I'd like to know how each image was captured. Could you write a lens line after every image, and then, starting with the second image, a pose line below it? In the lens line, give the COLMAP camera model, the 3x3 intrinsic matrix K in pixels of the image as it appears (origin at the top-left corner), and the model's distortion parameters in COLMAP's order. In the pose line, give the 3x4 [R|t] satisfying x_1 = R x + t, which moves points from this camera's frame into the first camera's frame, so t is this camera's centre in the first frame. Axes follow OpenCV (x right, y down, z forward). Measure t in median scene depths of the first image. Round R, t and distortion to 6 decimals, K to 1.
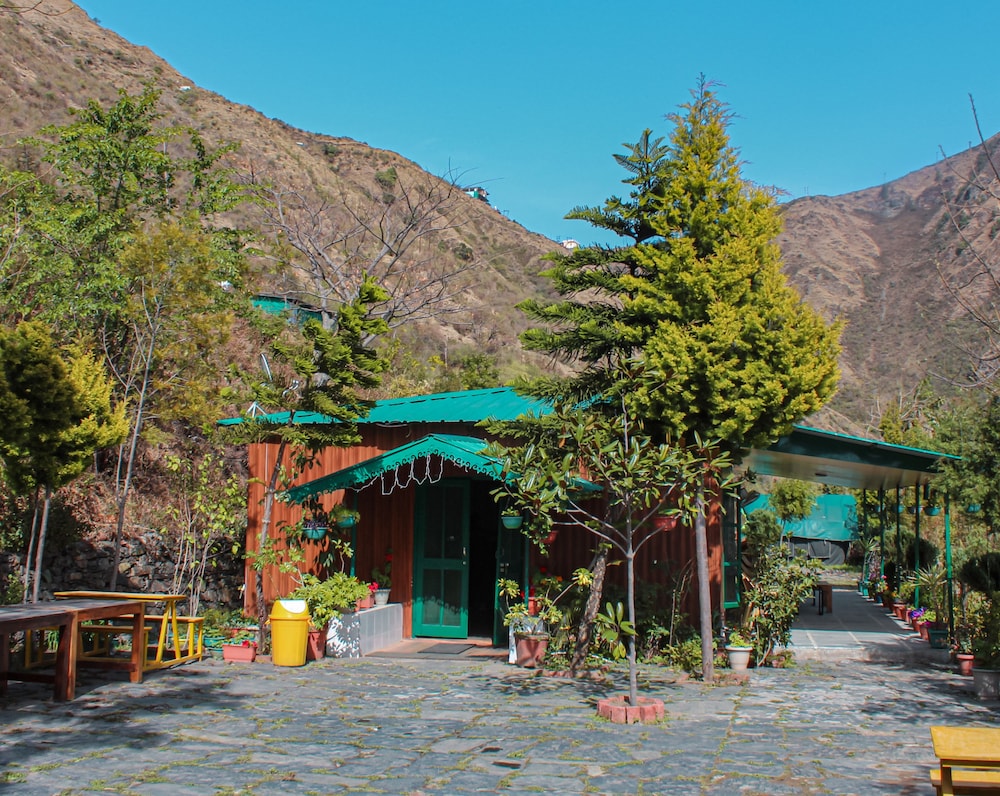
lens RADIAL K [[1210.6, 0, 500.0], [0, 1210.6, 398.0], [0, 0, 1]] dist [-0.190642, 0.058605]
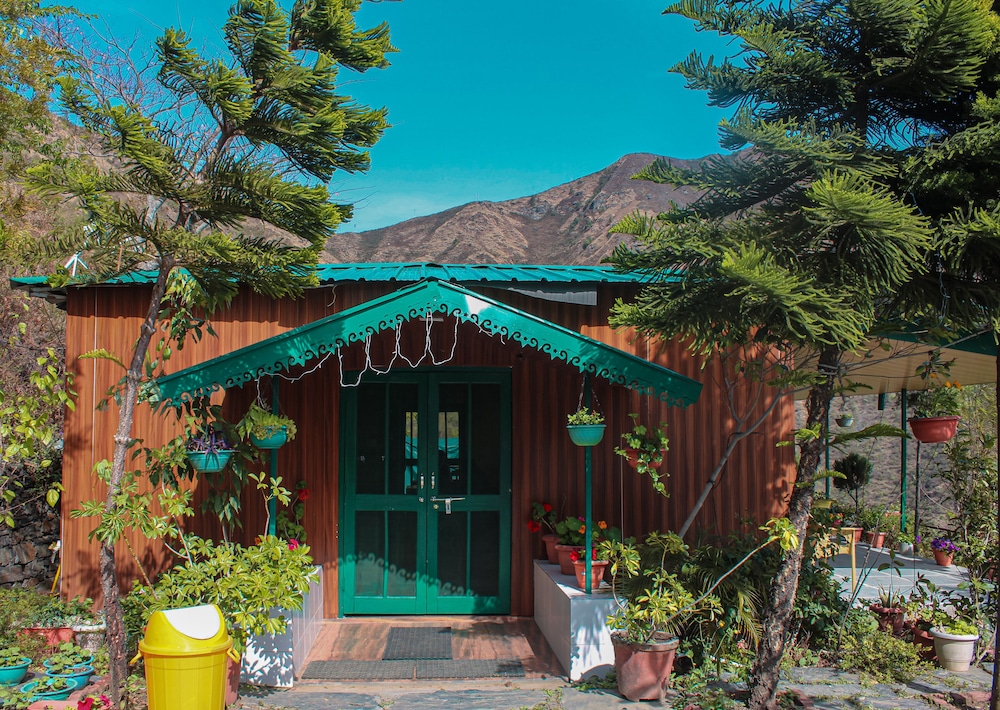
lens RADIAL K [[899.9, 0, 498.4], [0, 899.9, 392.4], [0, 0, 1]] dist [-0.195211, 0.163284]
pose [[0.959218, 0.004862, 0.282624, -0.152892], [-0.018333, 0.998817, 0.045039, 0.067179], [-0.282071, -0.048384, 0.958173, 0.635810]]
